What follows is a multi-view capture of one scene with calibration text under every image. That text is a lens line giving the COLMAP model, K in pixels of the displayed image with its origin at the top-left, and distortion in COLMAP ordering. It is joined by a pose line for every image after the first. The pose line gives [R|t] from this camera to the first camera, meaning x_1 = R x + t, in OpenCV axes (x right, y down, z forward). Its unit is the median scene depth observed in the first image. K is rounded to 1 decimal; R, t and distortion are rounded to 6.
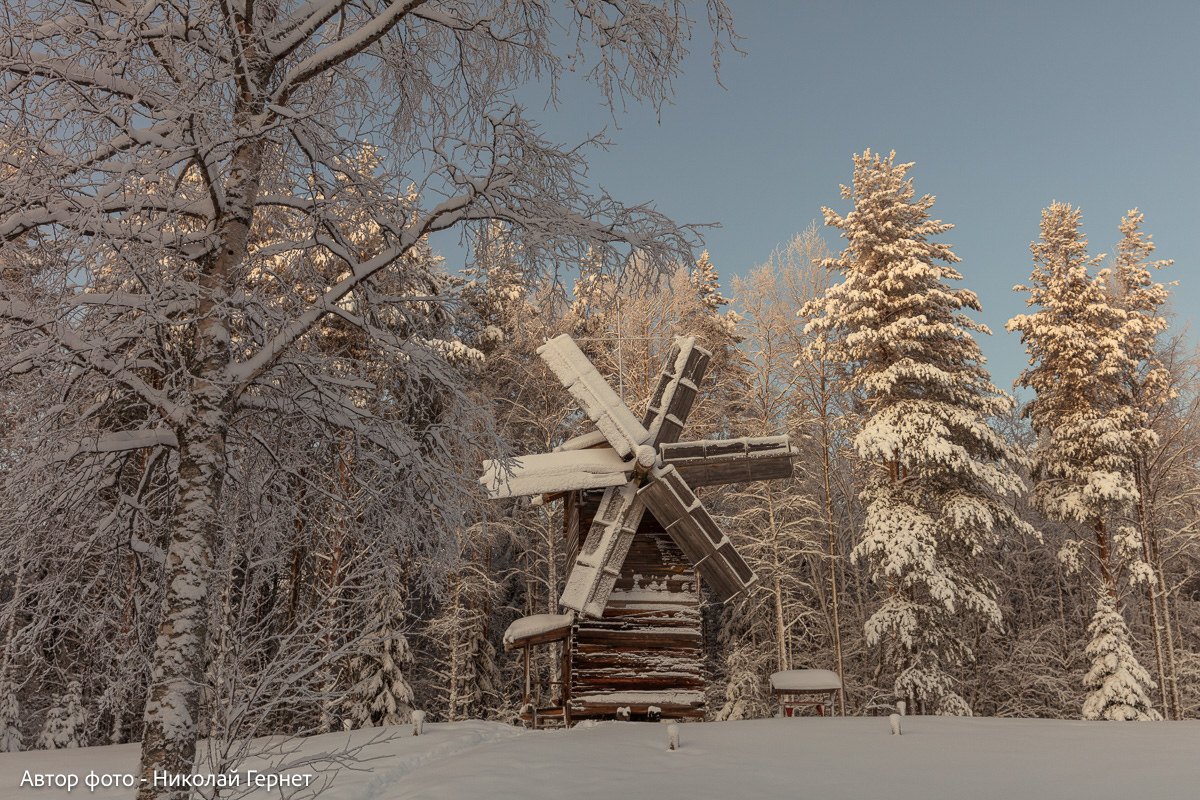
lens RADIAL K [[1122.0, 0, 600.0], [0, 1122.0, 400.0], [0, 0, 1]] dist [0.005981, 0.000914]
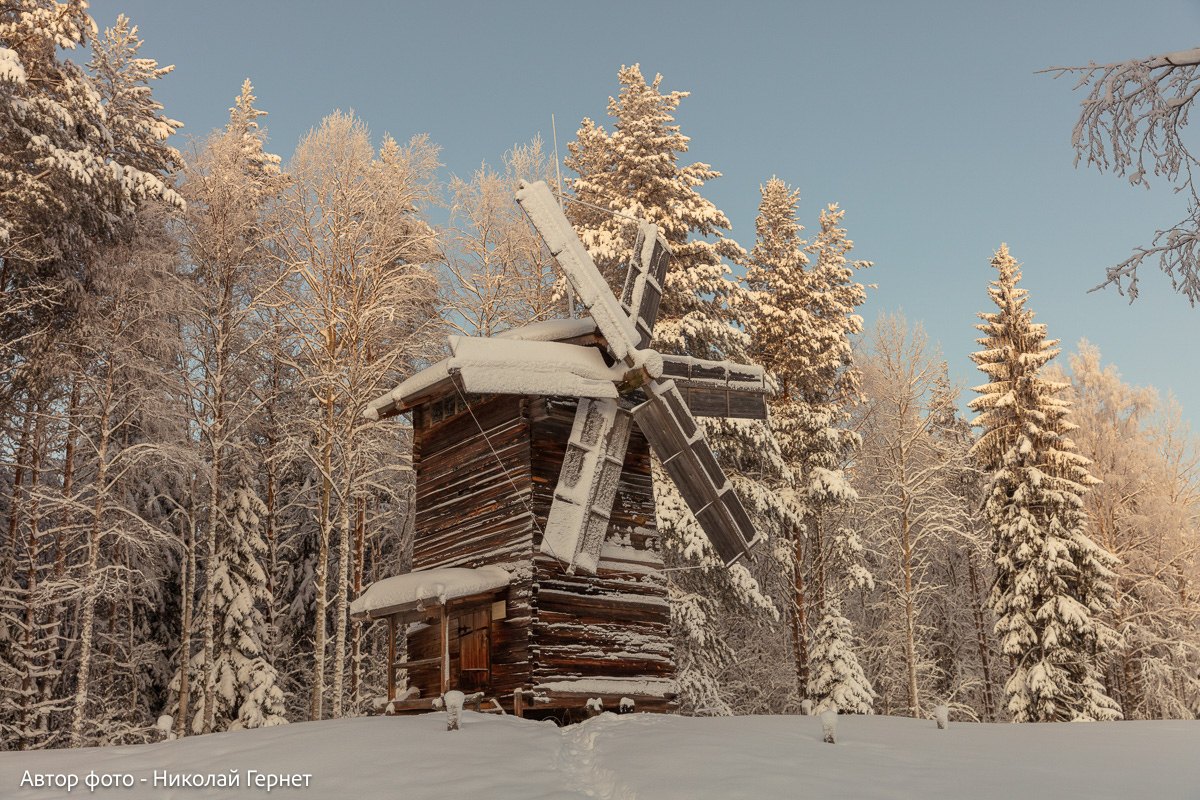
lens RADIAL K [[1289.2, 0, 600.0], [0, 1289.2, 400.0], [0, 0, 1]] dist [0.006960, 0.003382]
pose [[0.835172, 0.135592, 0.533013, -0.438641], [-0.137724, 0.989816, -0.035998, 0.108620], [-0.532466, -0.043344, 0.845341, 0.290544]]
